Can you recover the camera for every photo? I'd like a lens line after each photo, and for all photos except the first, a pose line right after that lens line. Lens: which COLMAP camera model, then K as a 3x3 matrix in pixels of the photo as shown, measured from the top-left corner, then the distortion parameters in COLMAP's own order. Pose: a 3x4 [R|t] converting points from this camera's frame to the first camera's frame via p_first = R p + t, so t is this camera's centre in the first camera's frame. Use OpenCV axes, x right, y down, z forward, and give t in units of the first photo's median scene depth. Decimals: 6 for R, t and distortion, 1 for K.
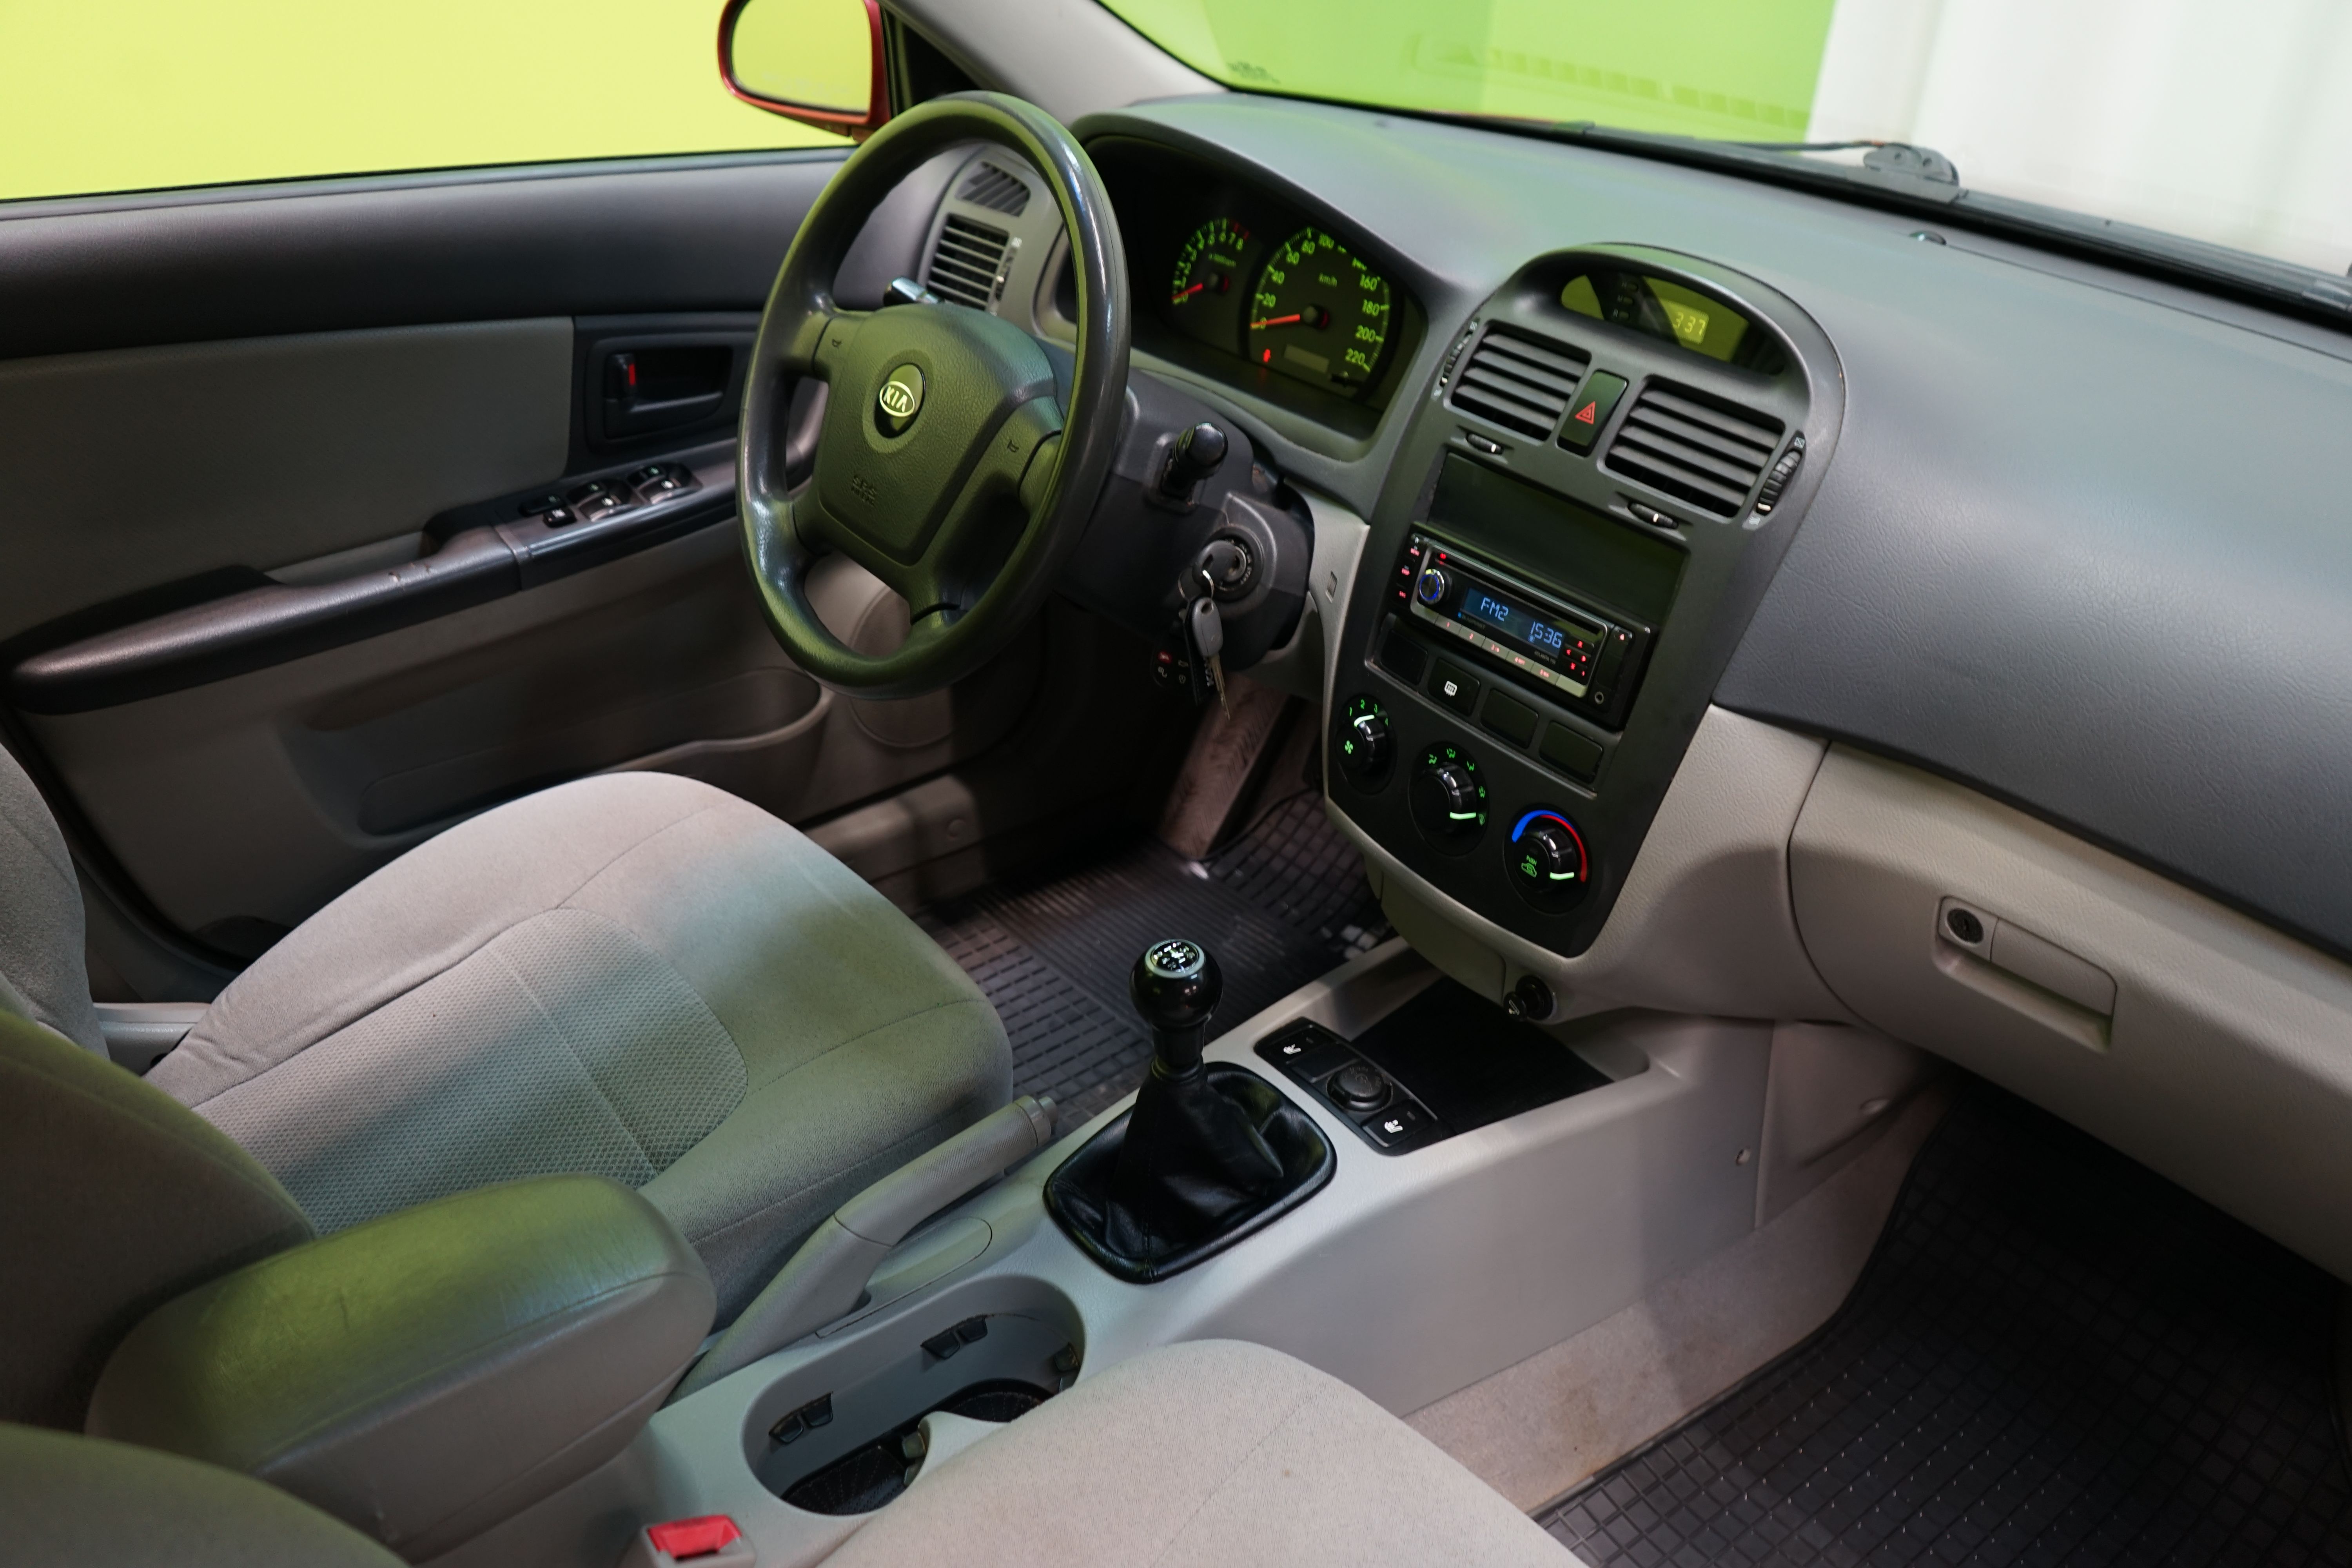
lens RADIAL K [[1899.1, 0, 1169.2], [0, 1899.1, 789.4], [0, 0, 1]] dist [-0.008581, 0.000654]
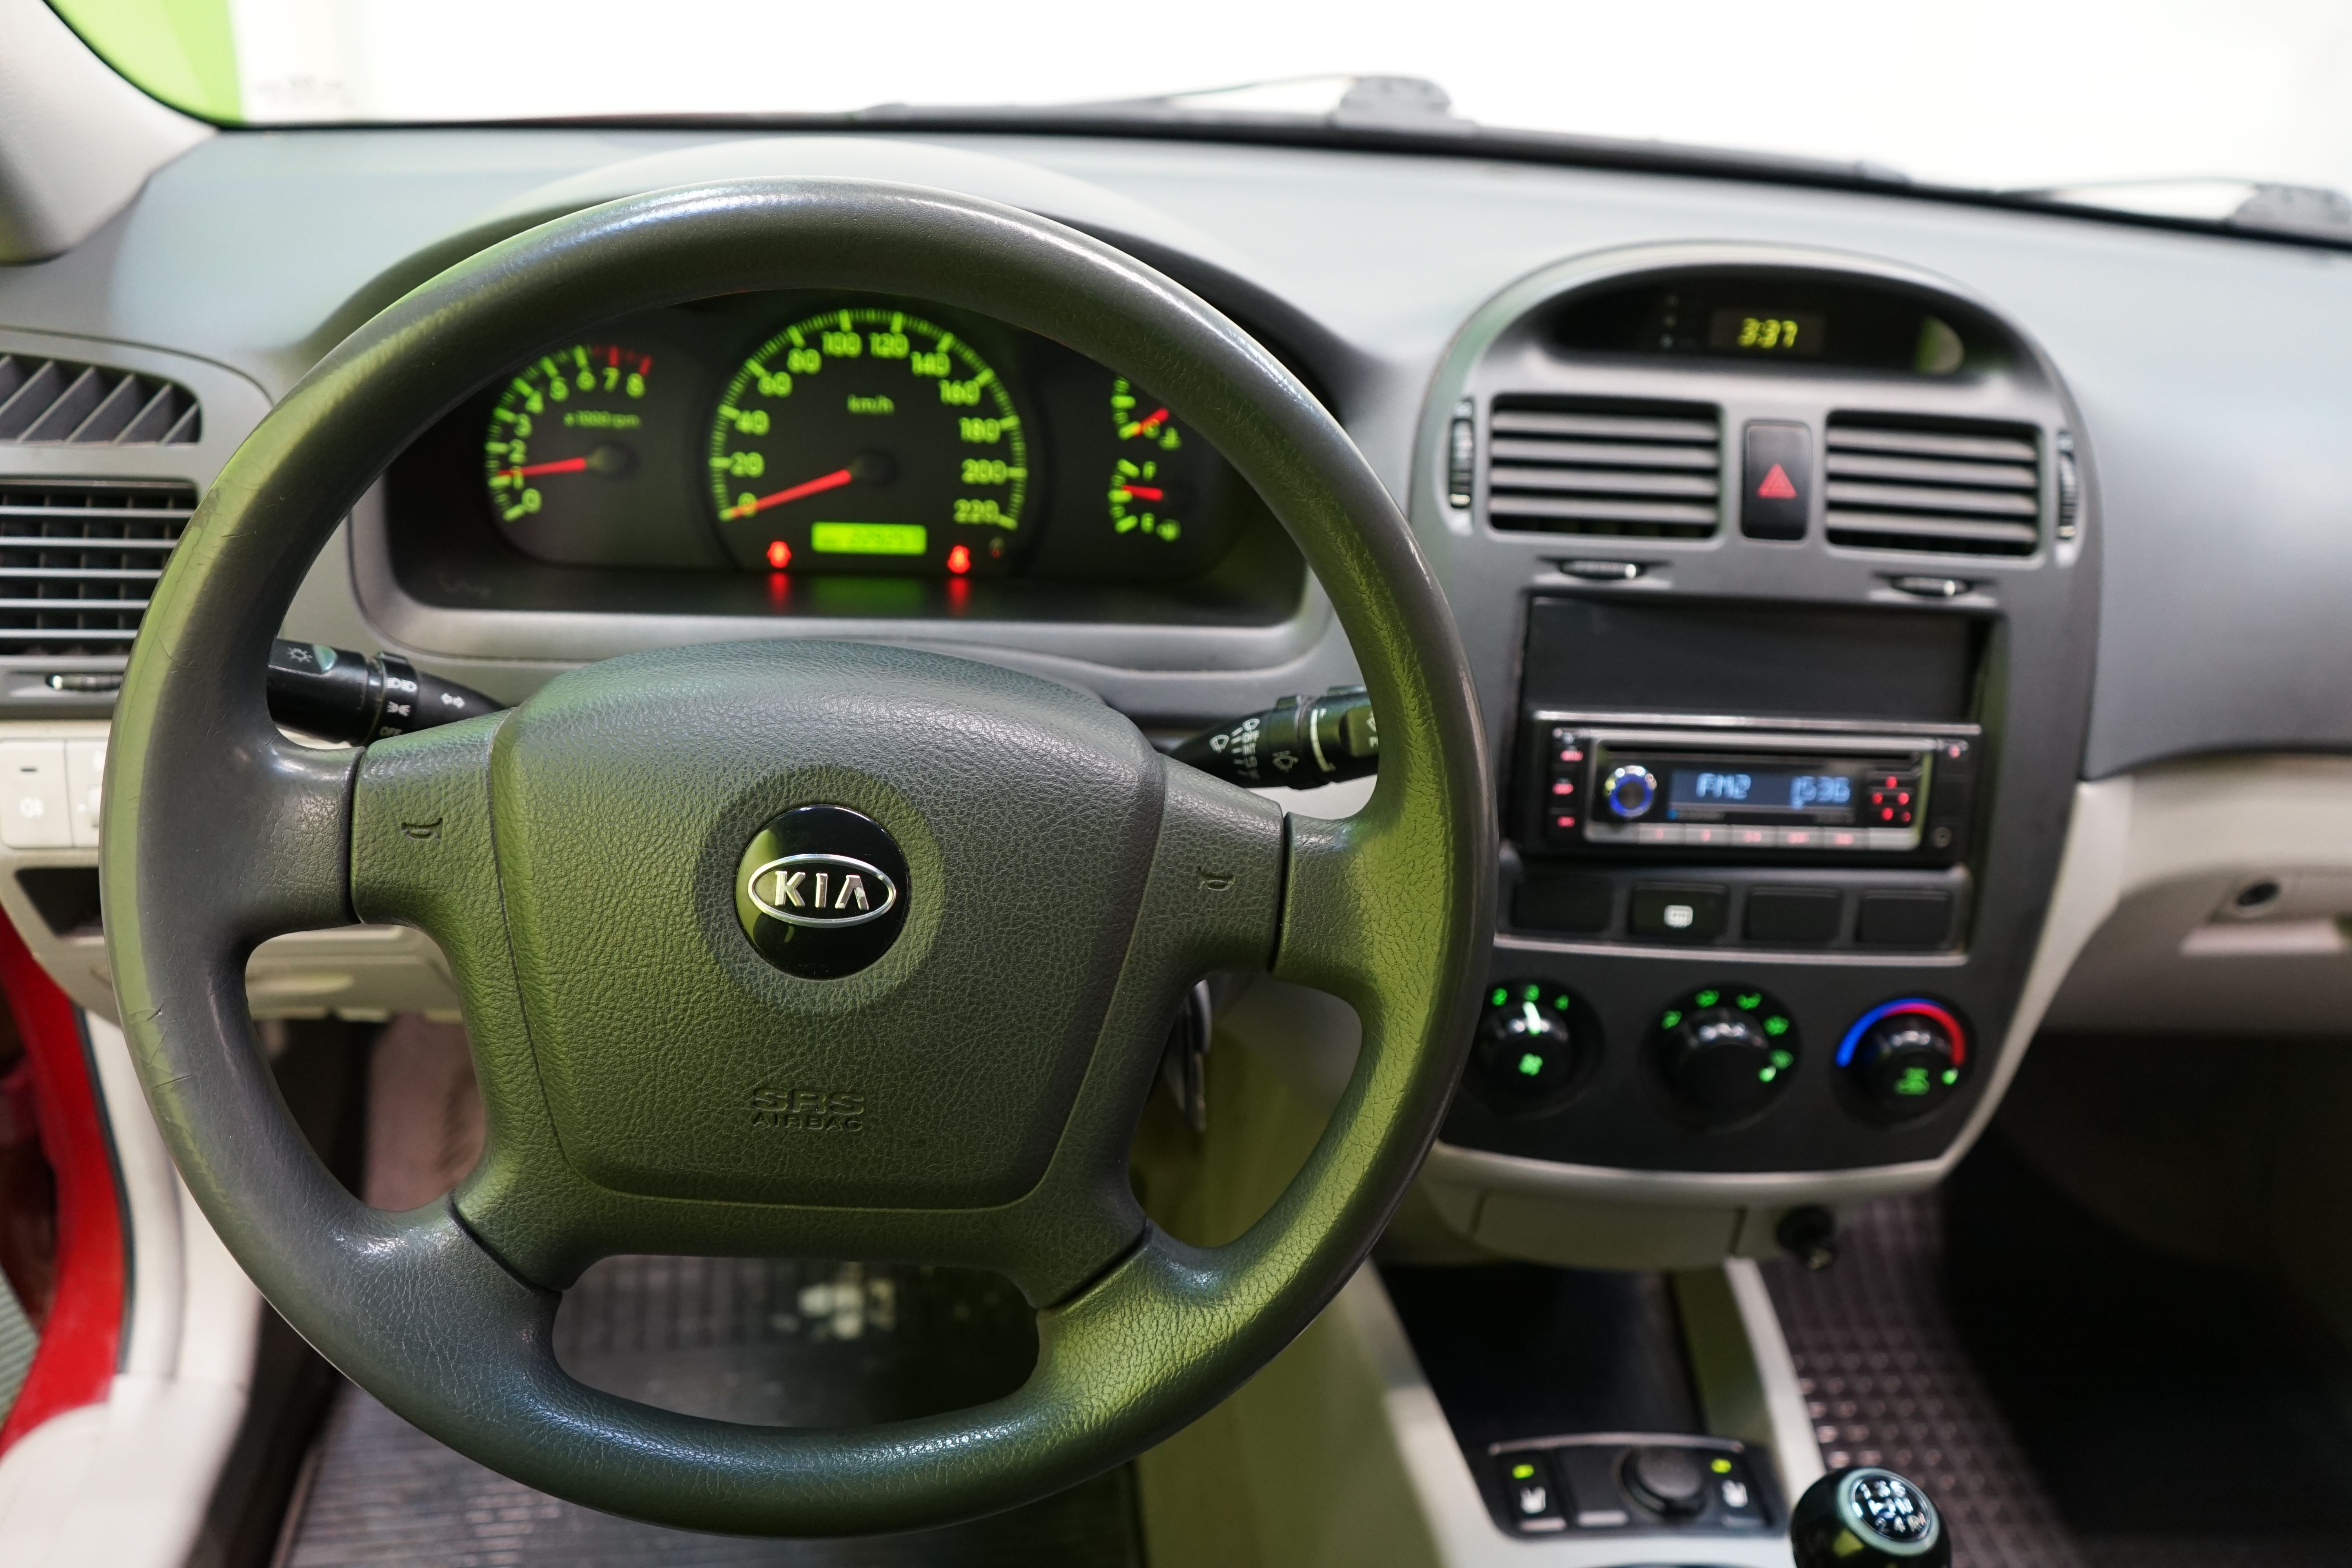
lens RADIAL K [[1899.1, 0, 1185.8], [0, 1899.1, 781.1], [0, 0, 1]] dist [-0.008581, 0.000654]
pose [[0.534997, -0.390943, 0.748961, -0.398118], [0.367767, 0.905863, 0.210141, -0.275681], [-0.760609, 0.163018, 0.628410, 0.622281]]
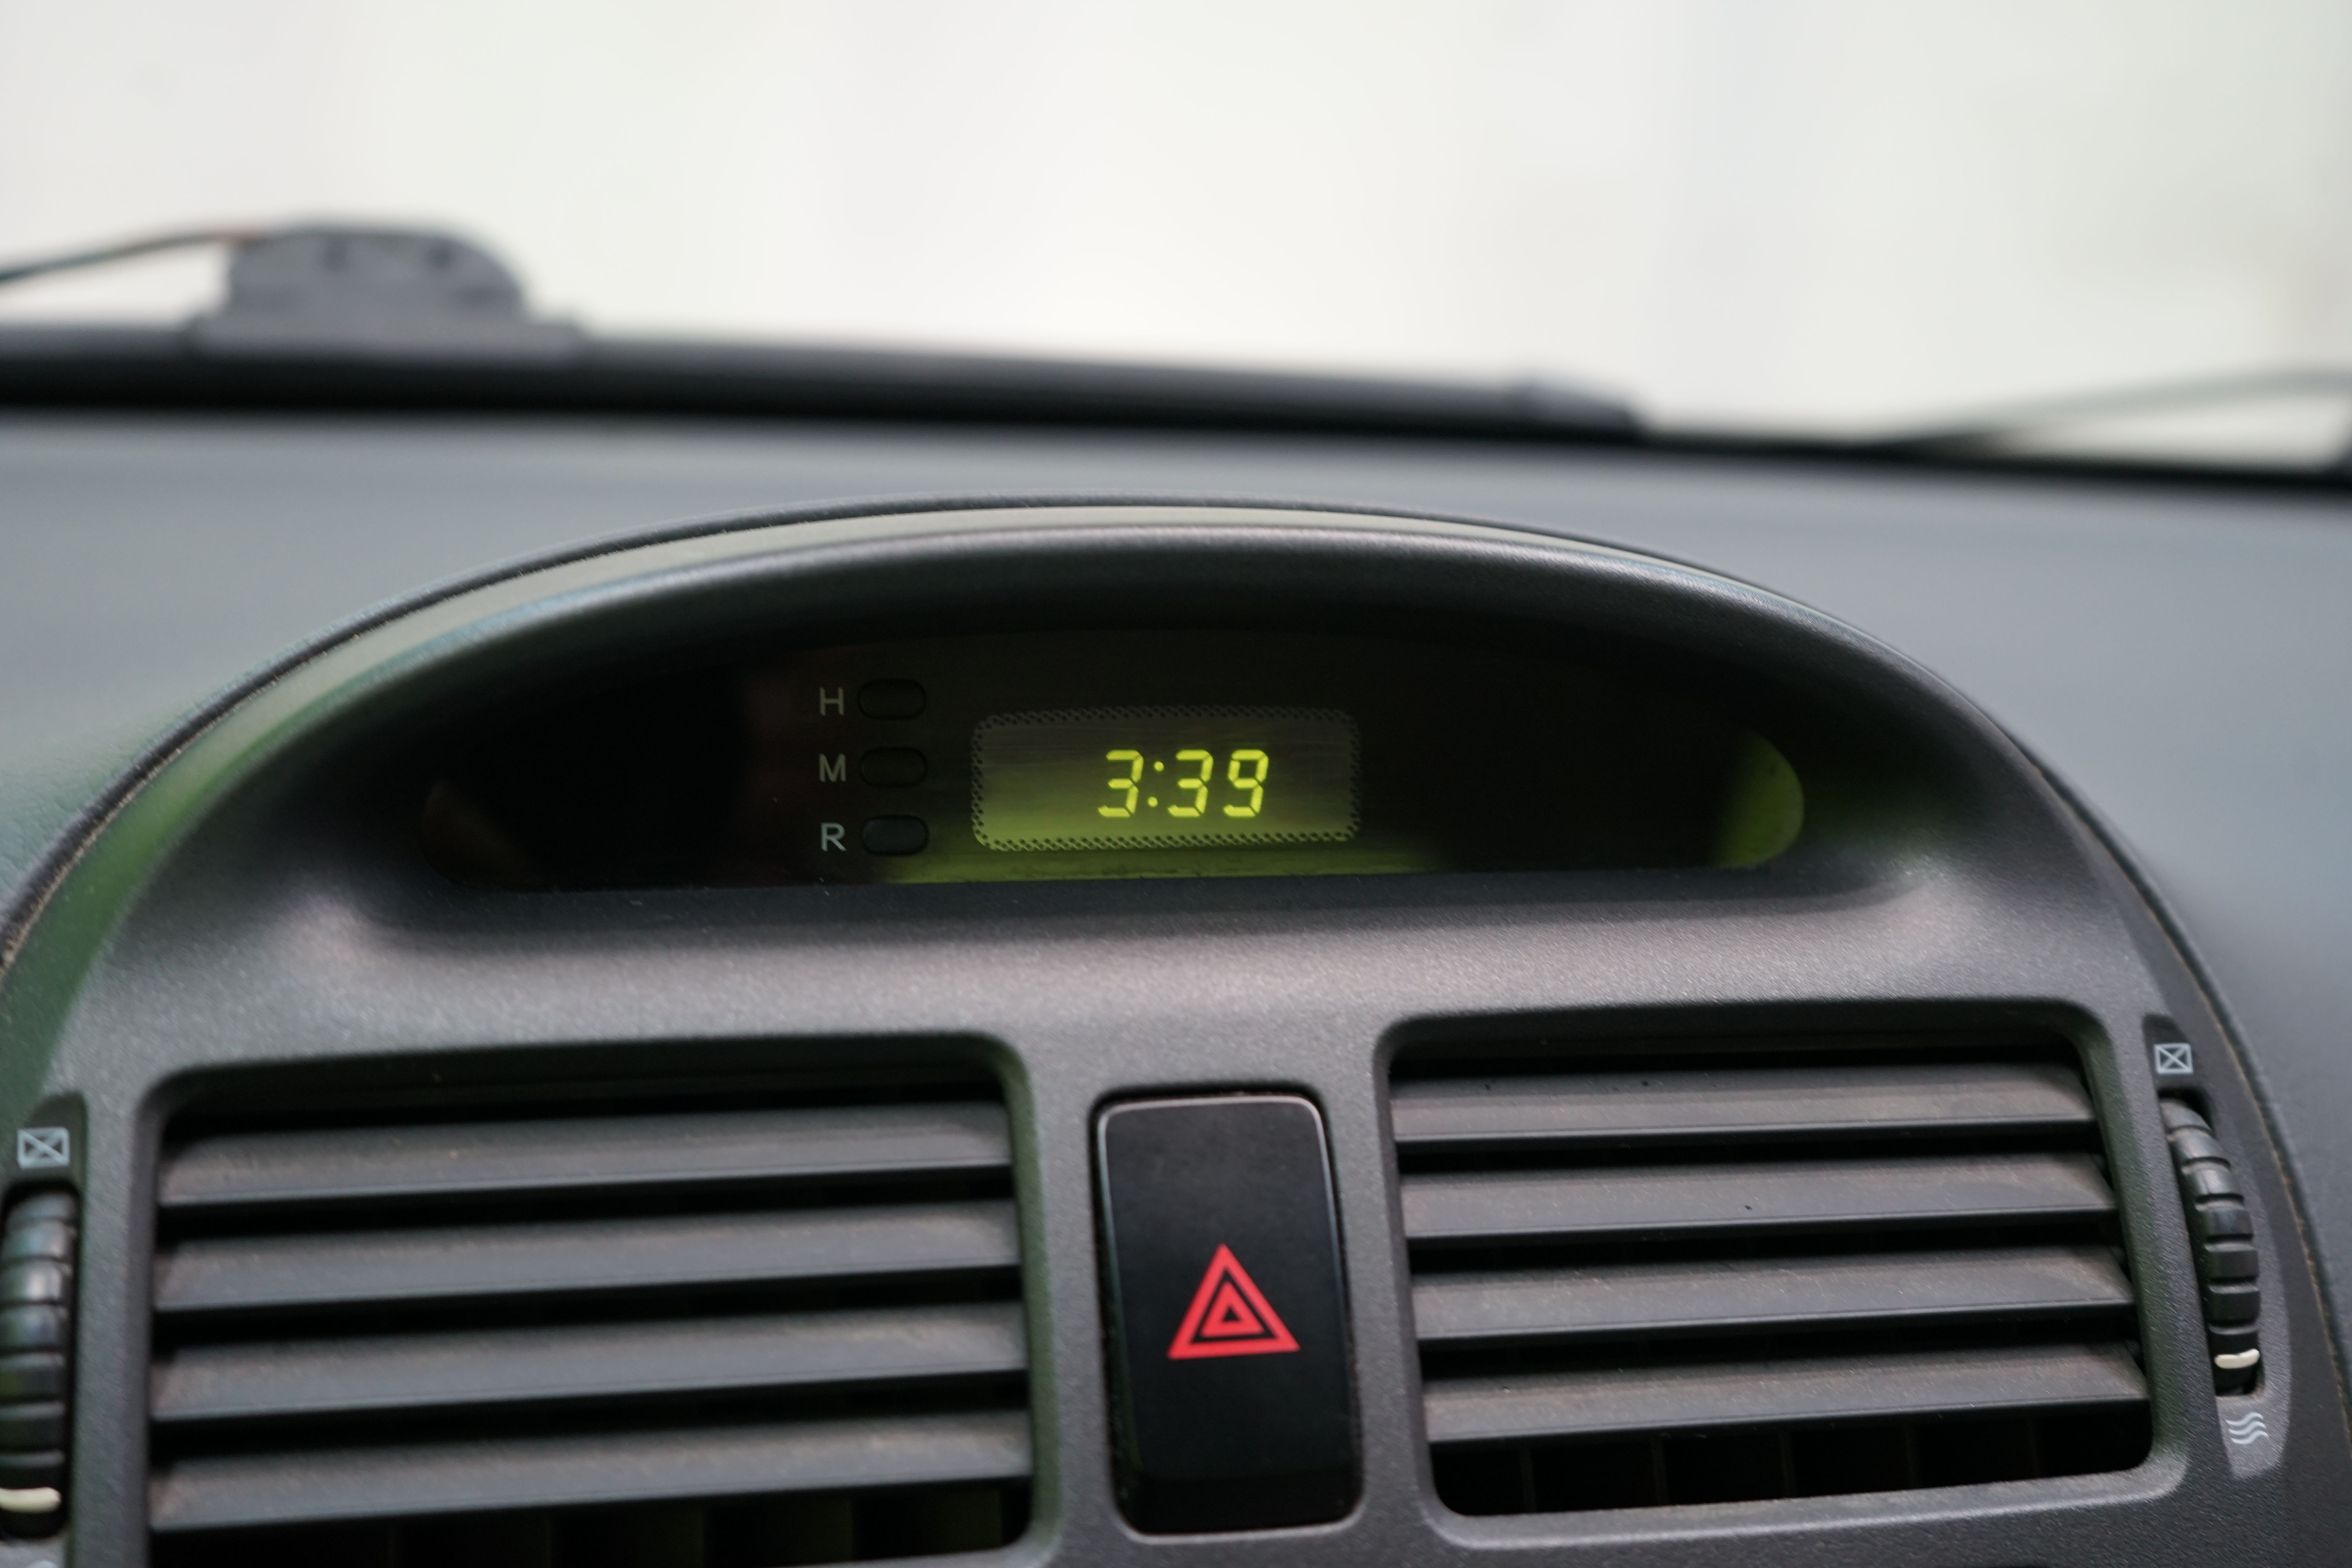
lens RADIAL K [[3013.7, 0, 1186.2], [0, 3013.7, 777.8], [0, 0, 1]] dist [0.040946, 0.000000]
pose [[0.384668, -0.227381, 0.894611, -0.039592], [0.434363, 0.899762, 0.041921, -0.220629], [-0.814469, 0.372460, 0.444875, 0.710086]]
